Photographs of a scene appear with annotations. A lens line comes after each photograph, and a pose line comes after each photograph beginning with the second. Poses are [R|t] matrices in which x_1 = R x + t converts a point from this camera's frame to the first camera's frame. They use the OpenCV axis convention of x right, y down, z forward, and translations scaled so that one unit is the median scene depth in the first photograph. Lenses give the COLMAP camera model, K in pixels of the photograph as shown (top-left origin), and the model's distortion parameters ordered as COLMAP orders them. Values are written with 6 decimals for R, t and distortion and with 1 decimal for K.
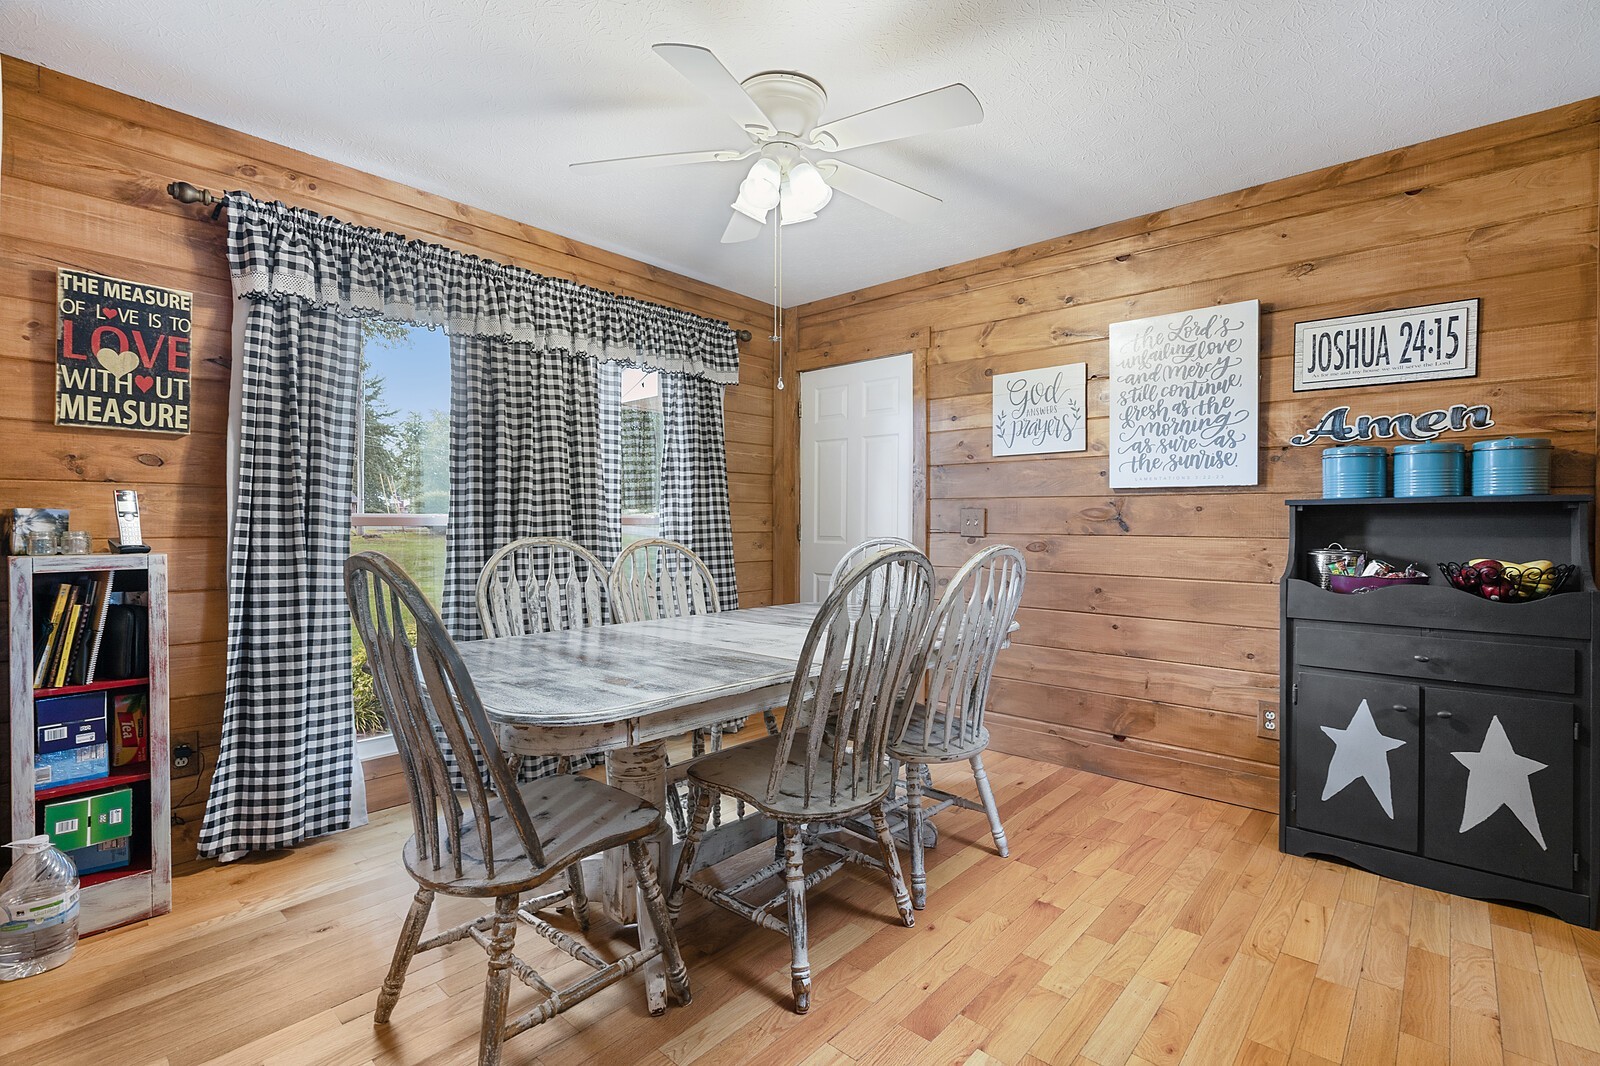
lens RADIAL K [[737.2, 0, 800.0], [0, 737.2, 530.8], [0, 0, 1]] dist [-0.001695, 0.000071]
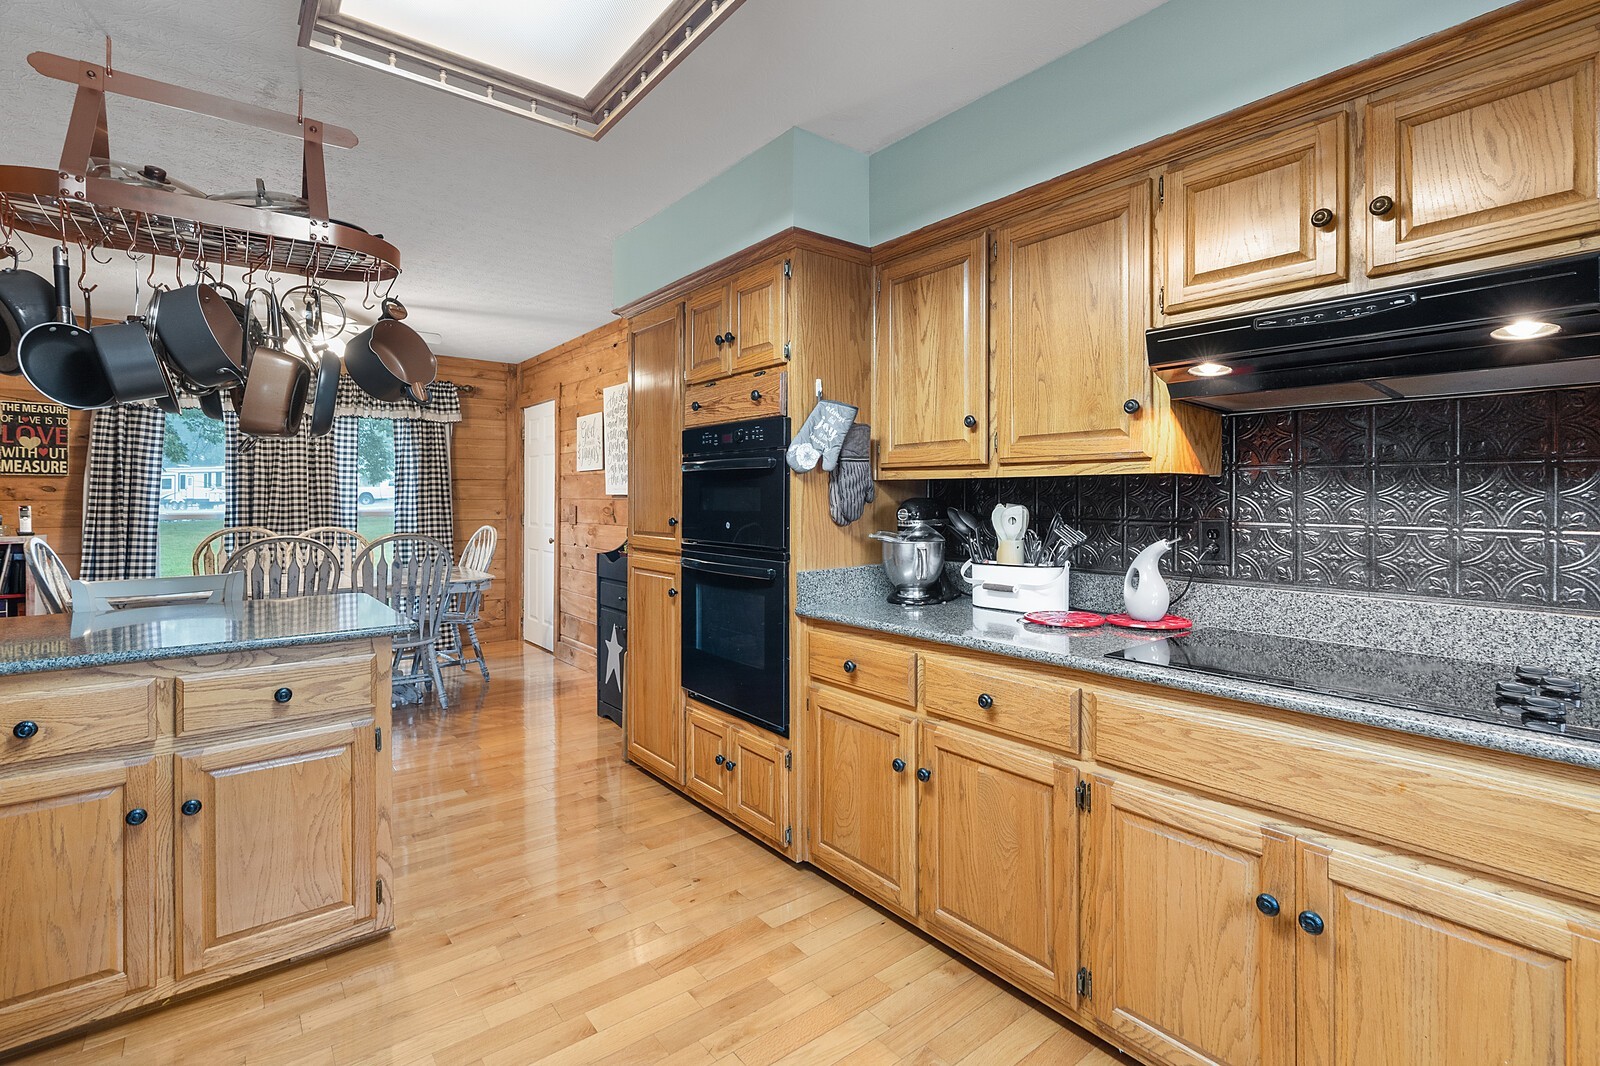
lens RADIAL K [[737.2, 0, 793.3], [0, 737.2, 500.4], [0, 0, 1]] dist [-0.001695, 0.000071]
pose [[0.984369, -0.002980, -0.176092, 1.465238], [0.002168, 0.999986, -0.004807, -0.049888], [0.176104, 0.004350, 0.984362, -0.619939]]
